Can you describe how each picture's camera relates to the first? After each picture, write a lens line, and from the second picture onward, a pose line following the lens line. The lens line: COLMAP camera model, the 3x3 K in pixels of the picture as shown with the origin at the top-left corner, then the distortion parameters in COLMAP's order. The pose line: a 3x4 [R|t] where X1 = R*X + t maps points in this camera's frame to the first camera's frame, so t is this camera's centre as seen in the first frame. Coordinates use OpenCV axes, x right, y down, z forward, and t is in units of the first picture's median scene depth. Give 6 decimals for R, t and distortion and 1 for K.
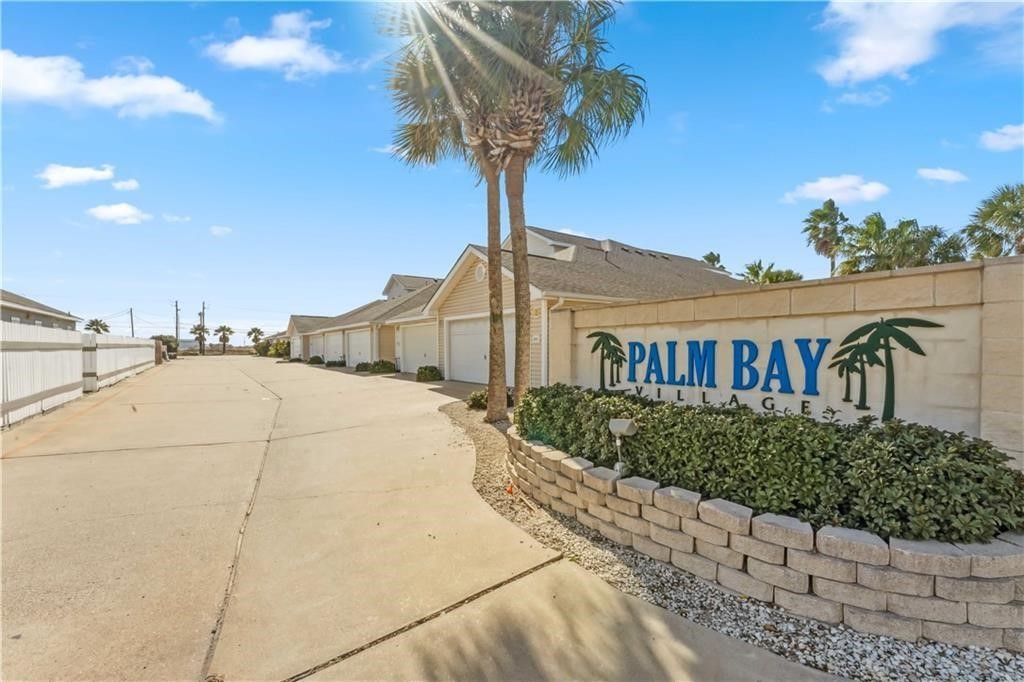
lens RADIAL K [[429.3, 0, 511.6], [0, 429.3, 350.0], [0, 0, 1]] dist [-0.006575, 0.001545]
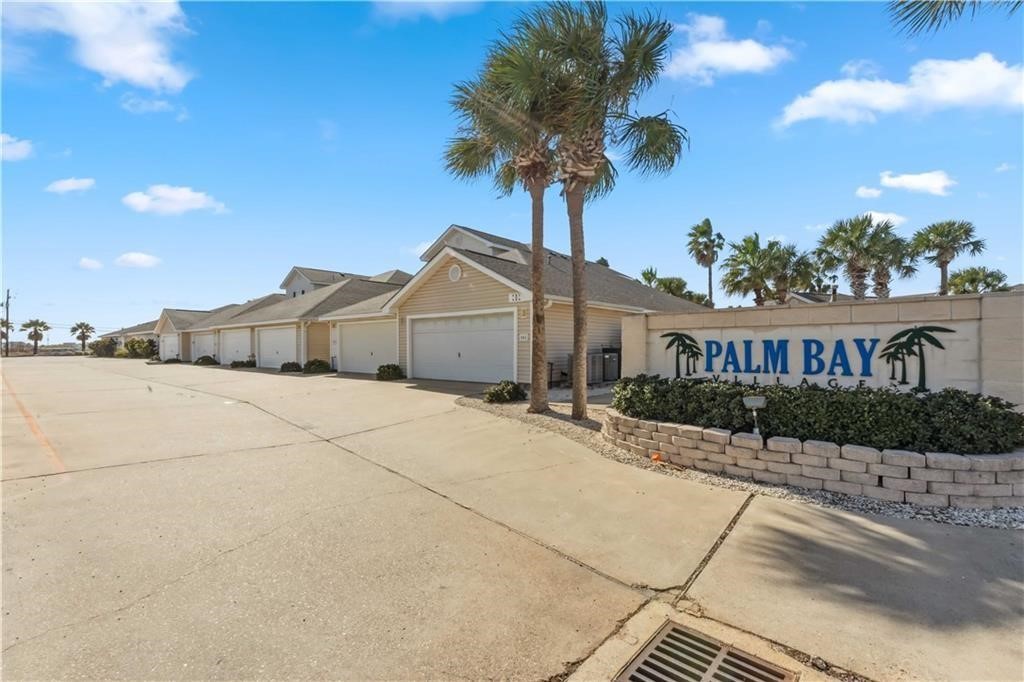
lens RADIAL K [[429.1, 0, 512.2], [0, 429.1, 337.7], [0, 0, 1]] dist [-0.003727, 0.001232]
pose [[0.970235, -0.000324, 0.242164, -0.705813], [0.005775, 0.999746, -0.021800, -0.003429], [-0.242096, 0.022549, 0.969990, -0.132487]]
